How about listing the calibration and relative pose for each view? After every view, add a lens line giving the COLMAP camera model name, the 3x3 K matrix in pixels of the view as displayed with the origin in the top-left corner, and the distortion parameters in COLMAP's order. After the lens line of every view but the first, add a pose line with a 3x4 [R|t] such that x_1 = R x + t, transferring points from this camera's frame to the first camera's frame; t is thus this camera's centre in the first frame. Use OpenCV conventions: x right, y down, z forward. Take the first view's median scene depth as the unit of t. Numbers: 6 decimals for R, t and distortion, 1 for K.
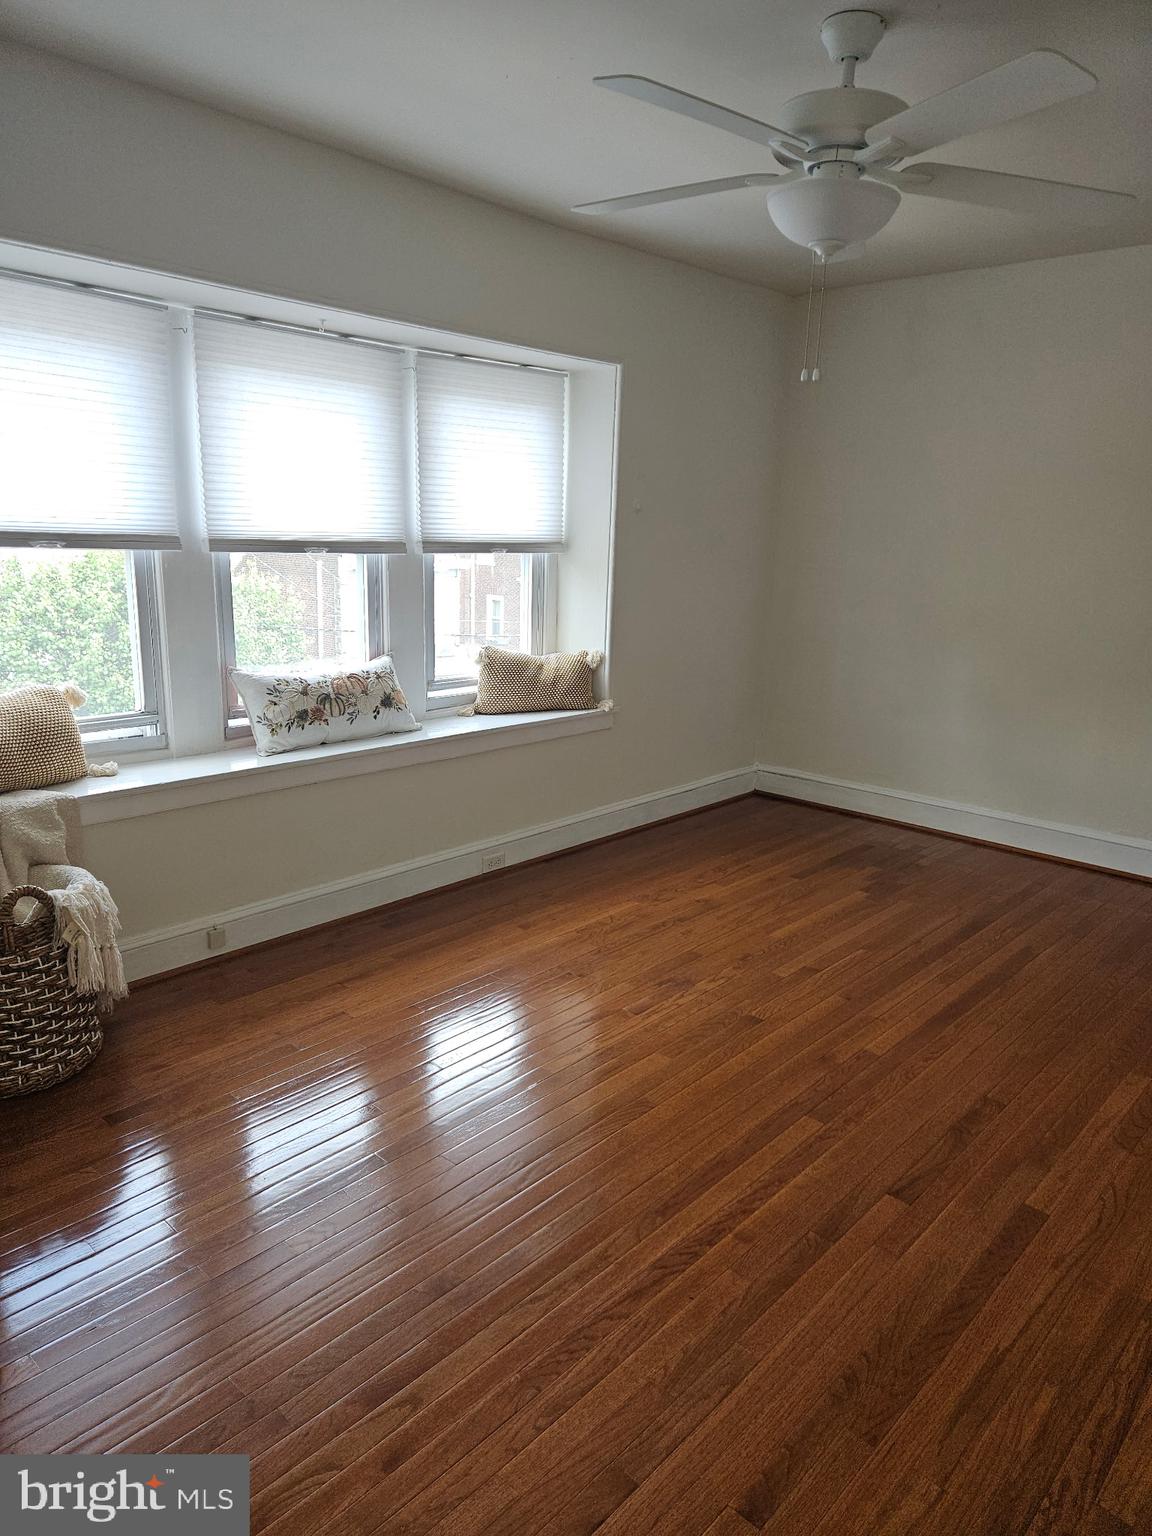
lens RADIAL K [[1028.2, 0, 576.0], [0, 1028.2, 768.0], [0, 0, 1]] dist [0.088431, -0.081326]
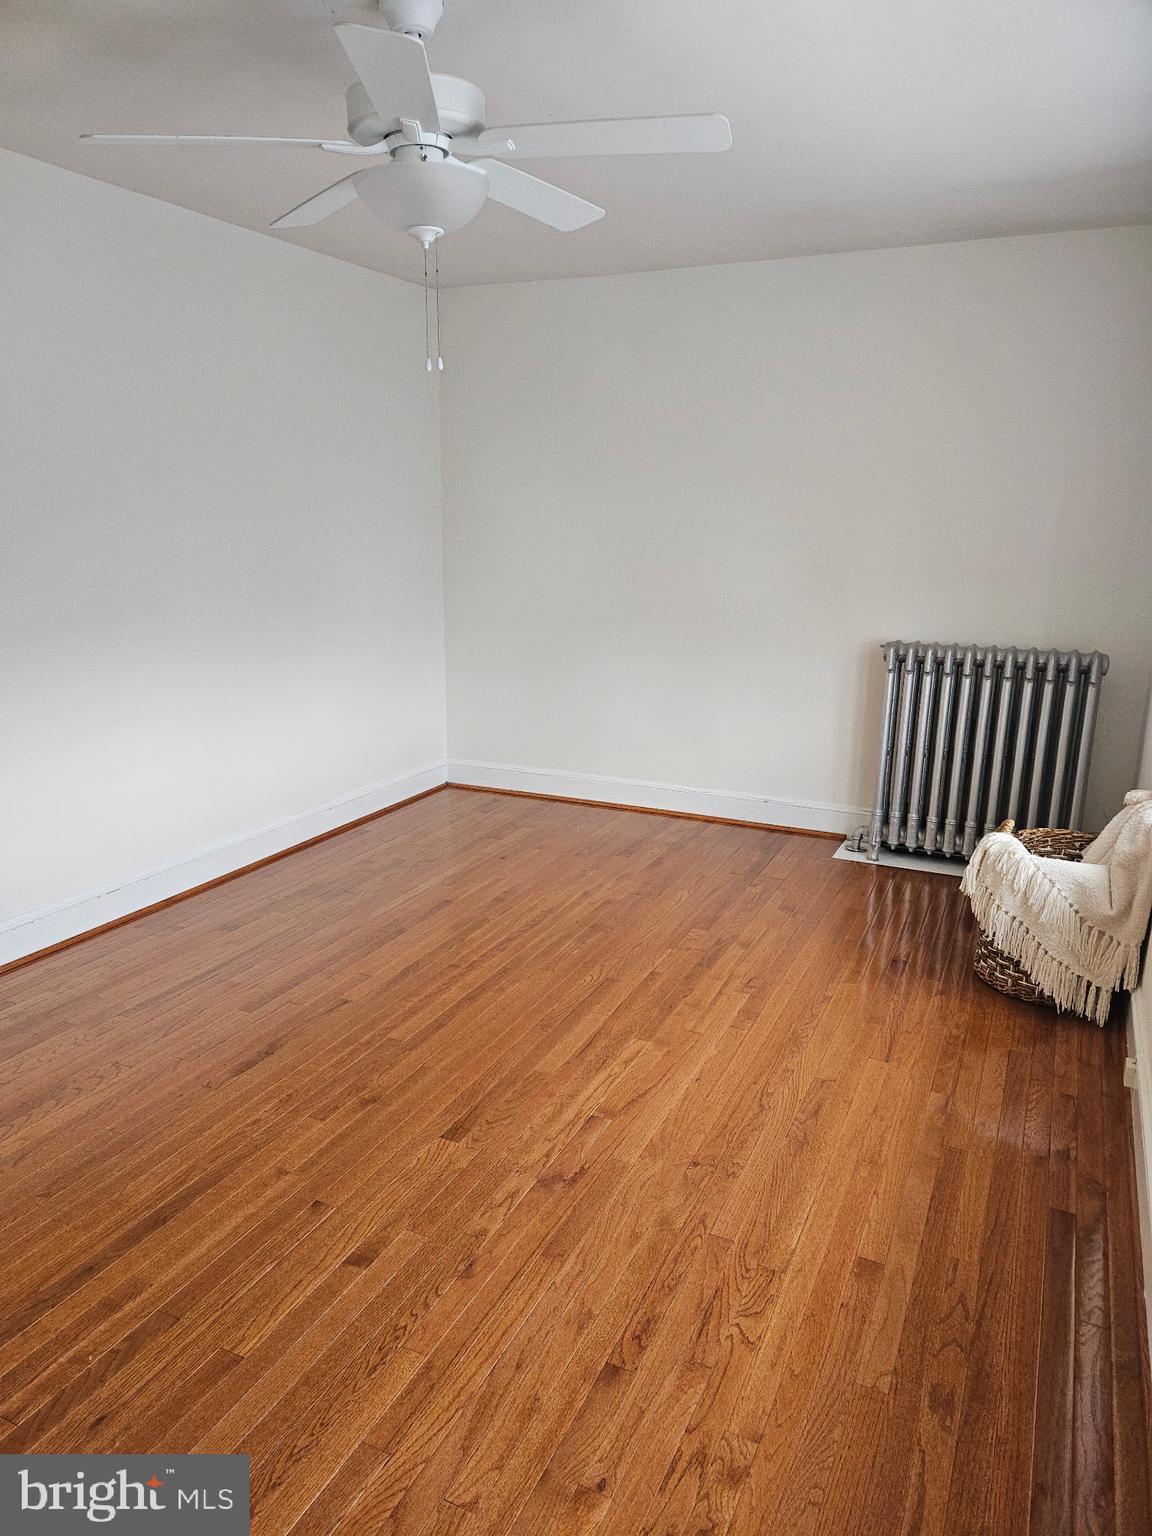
lens RADIAL K [[1032.7, 0, 578.4], [0, 1032.7, 768.2], [0, 0, 1]] dist [0.090549, -0.075164]
pose [[-0.954219, 0.028075, -0.297788, 0.329322], [-0.109621, 0.893489, 0.435500, -0.397721], [0.278297, 0.448206, -0.849507, 1.681876]]
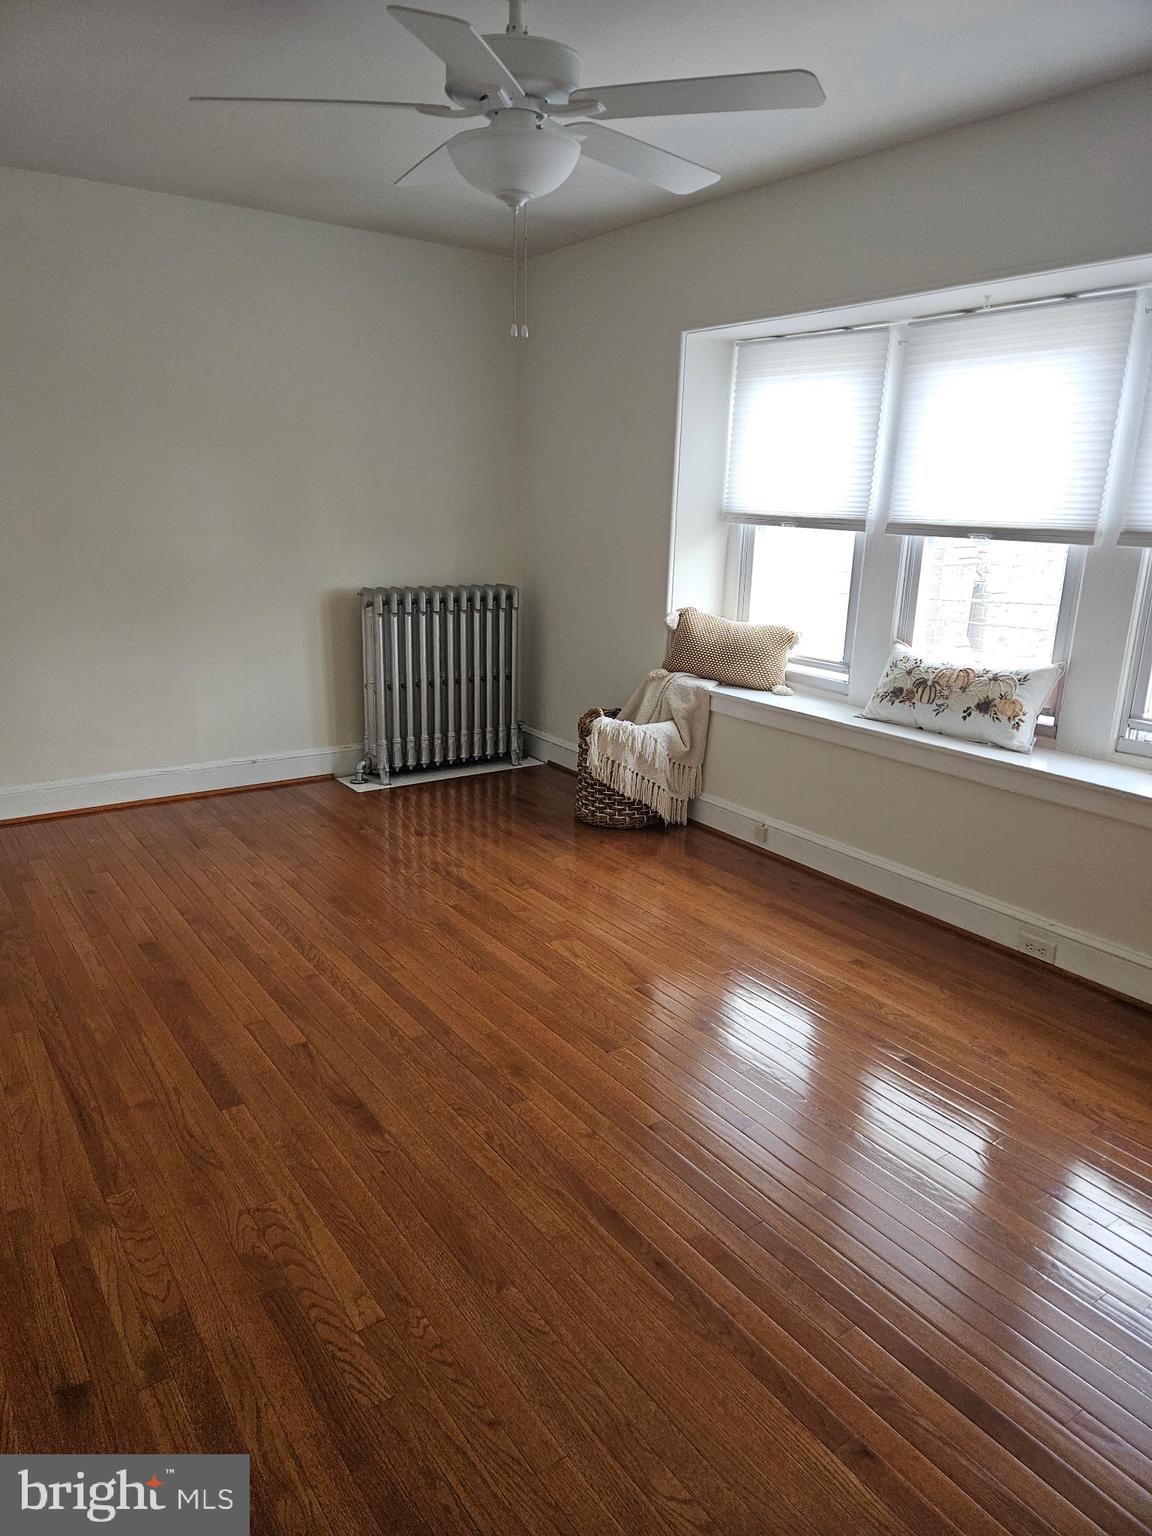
lens RADIAL K [[1025.7, 0, 574.3], [0, 1025.7, 774.2], [0, 0, 1]] dist [0.089042, -0.077445]
pose [[-0.220036, 0.224973, -0.949195, 1.028304], [-0.255860, 0.925666, 0.278708, -0.228250], [0.941340, 0.304186, -0.146118, 1.090247]]
